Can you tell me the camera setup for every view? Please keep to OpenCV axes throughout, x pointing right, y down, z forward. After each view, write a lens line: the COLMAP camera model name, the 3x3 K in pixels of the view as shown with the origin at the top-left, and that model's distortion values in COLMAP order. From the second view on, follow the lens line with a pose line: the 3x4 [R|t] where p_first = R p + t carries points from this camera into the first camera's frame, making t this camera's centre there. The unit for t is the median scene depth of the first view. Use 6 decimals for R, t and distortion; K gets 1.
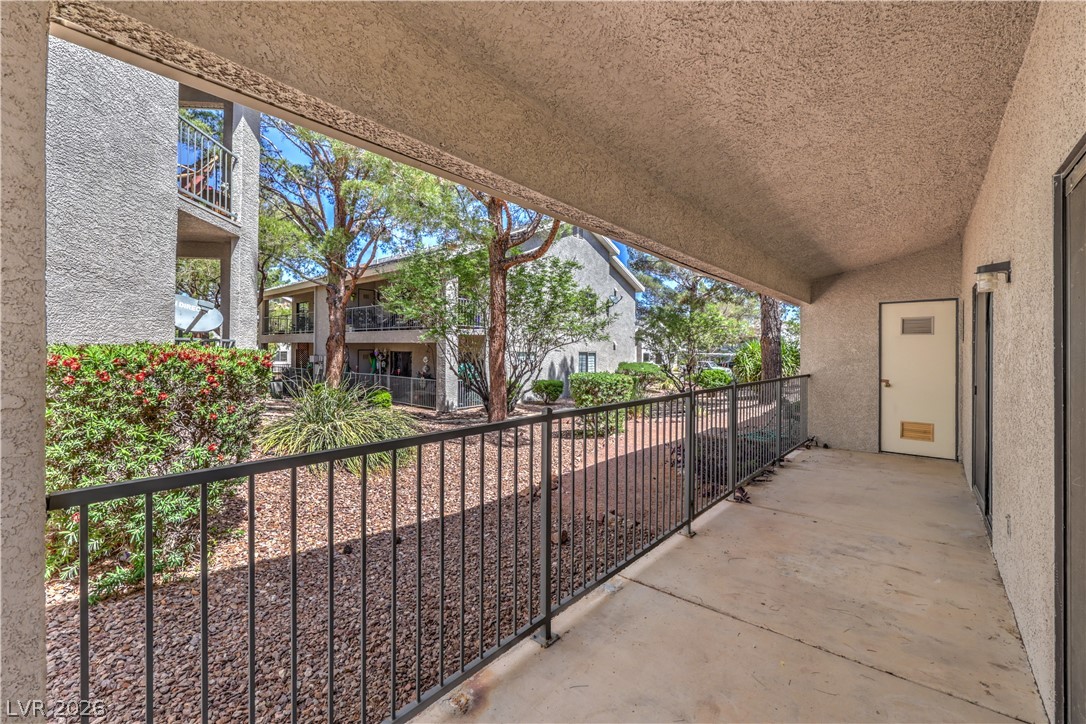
lens RADIAL K [[448.1, 0, 542.4], [0, 448.1, 353.5], [0, 0, 1]] dist [-0.000637, 0.000109]
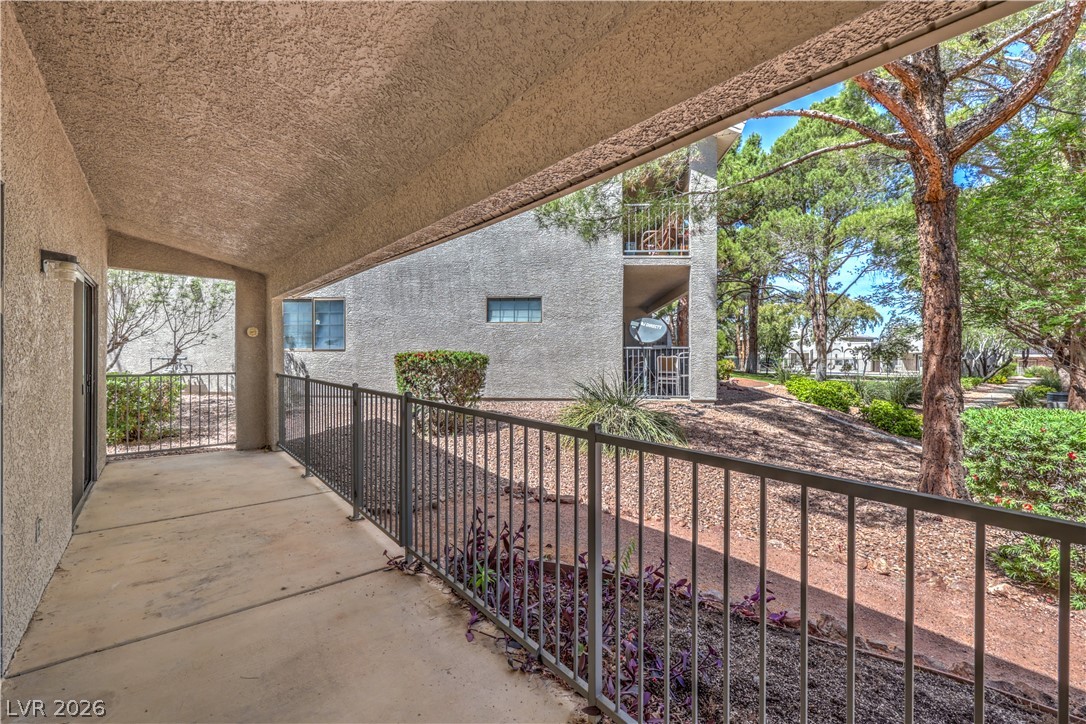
lens RADIAL K [[448.1, 0, 542.4], [0, 448.1, 353.5], [0, 0, 1]] dist [-0.000637, 0.000109]
pose [[-0.157030, -0.006411, -0.987573, 1.470974], [-0.007246, 0.999959, -0.005339, 0.005515], [0.987567, 0.006317, -0.157070, 1.786734]]
